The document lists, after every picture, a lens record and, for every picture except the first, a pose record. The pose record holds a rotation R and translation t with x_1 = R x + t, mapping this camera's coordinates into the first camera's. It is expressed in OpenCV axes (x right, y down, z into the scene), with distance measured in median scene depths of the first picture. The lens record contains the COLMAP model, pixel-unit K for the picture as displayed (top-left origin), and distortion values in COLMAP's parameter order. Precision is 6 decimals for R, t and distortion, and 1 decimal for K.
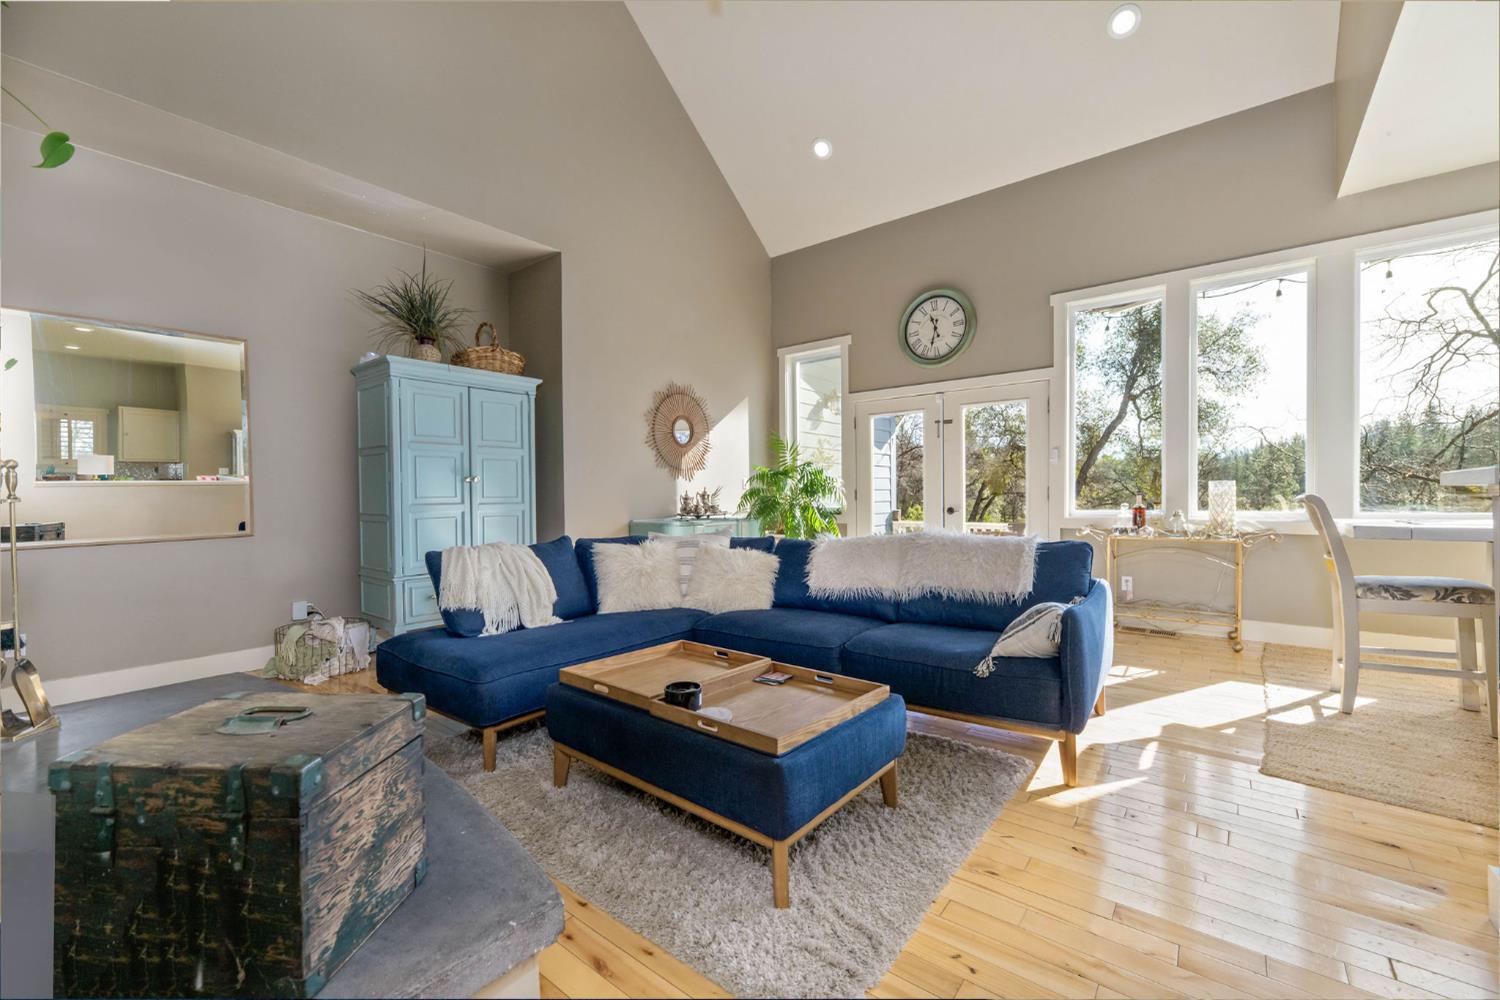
lens RADIAL K [[632.8, 0, 750.0], [0, 632.8, 500.0], [0, 0, 1]] dist [-0.014626, -0.000092]
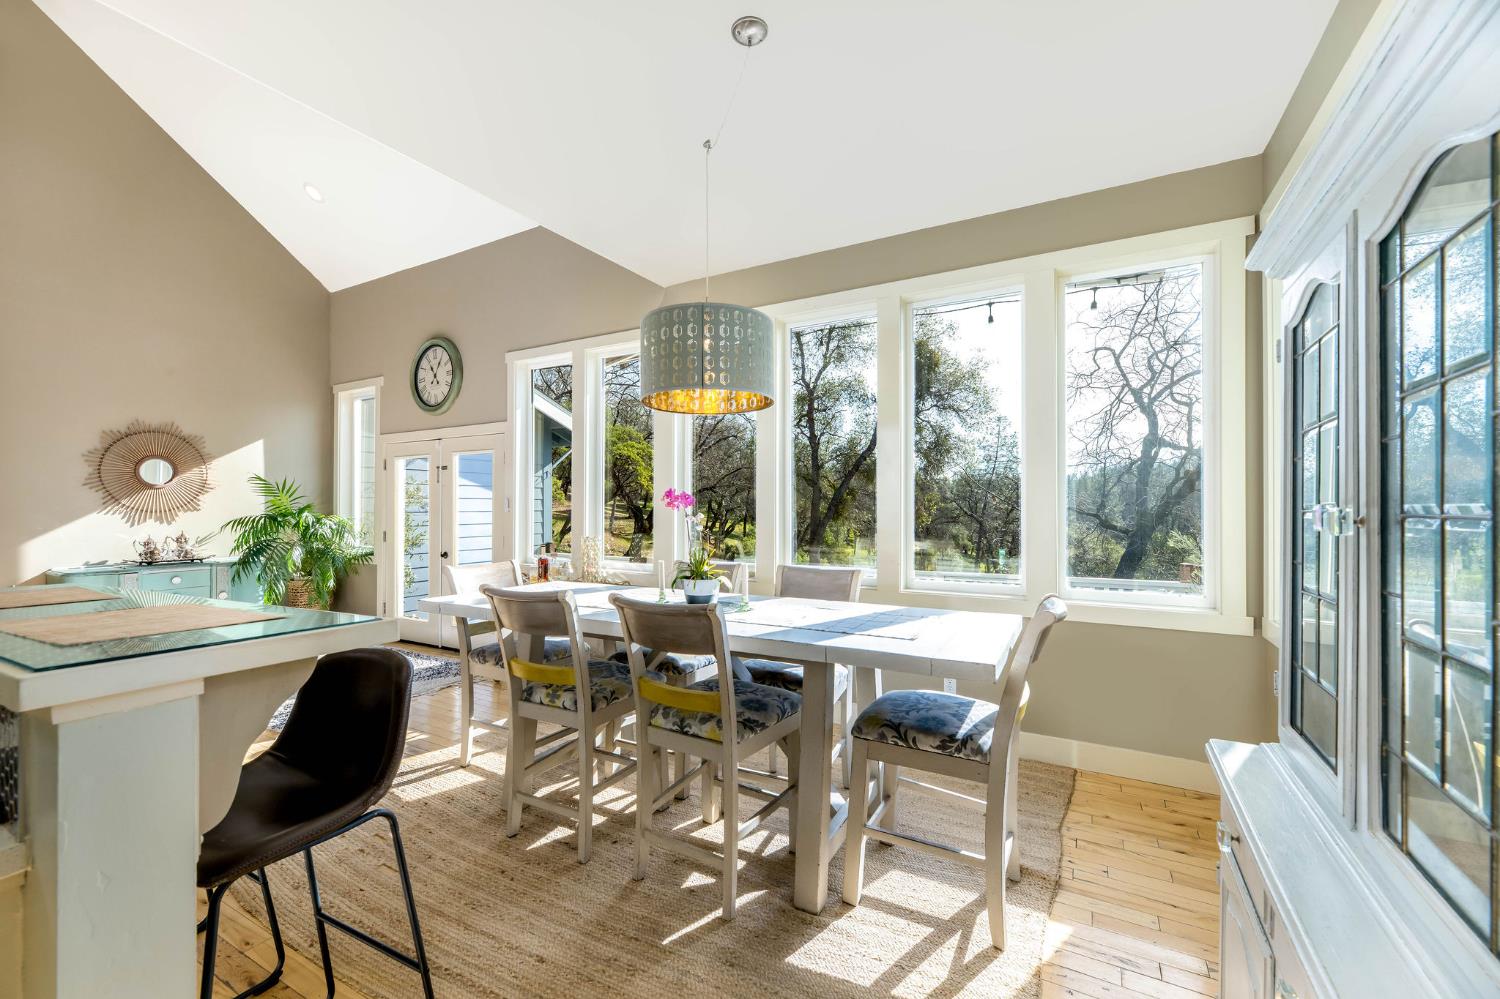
lens RADIAL K [[632.8, 0, 750.0], [0, 632.8, 499.5], [0, 0, 1]] dist [-0.014626, -0.000092]
pose [[0.984582, 0.014198, 0.174347, 0.613649], [-0.010272, 0.999673, -0.023397, -0.053054], [-0.174622, 0.021245, 0.984406, -0.086769]]
